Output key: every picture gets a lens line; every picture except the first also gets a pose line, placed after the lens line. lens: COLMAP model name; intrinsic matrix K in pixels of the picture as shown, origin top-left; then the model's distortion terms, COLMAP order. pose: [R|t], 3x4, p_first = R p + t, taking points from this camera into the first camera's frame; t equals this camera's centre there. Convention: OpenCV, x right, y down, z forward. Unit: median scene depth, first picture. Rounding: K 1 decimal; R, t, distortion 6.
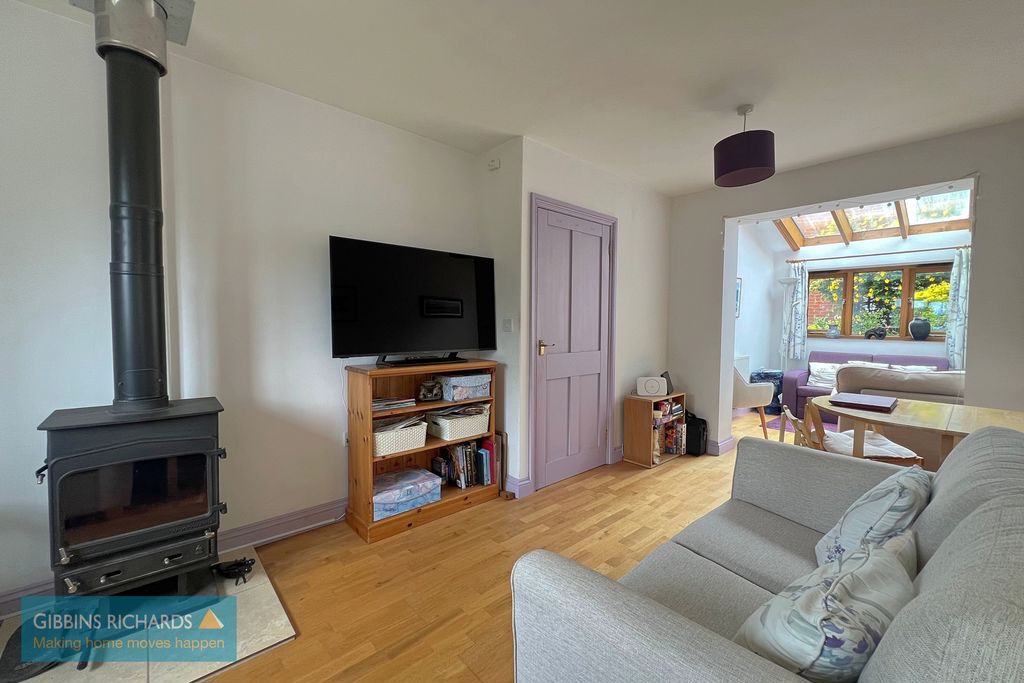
lens RADIAL K [[415.0, 0, 510.7], [0, 415.0, 339.8], [0, 0, 1]] dist [0.000019, -0.000246]
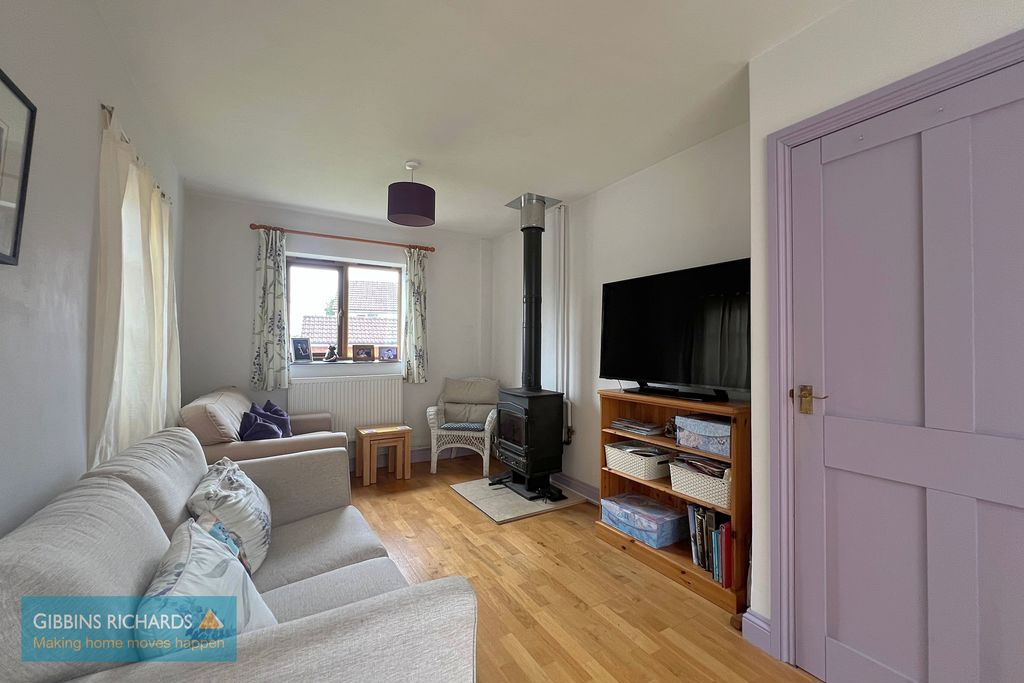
lens RADIAL K [[419.0, 0, 511.0], [0, 419.0, 341.7], [0, 0, 1]] dist [0.002266, 0.000123]
pose [[-0.194862, -0.019370, -0.980639, 0.777844], [-0.047322, 0.998826, -0.010326, -0.036737], [0.979688, 0.044394, -0.195550, 0.840536]]
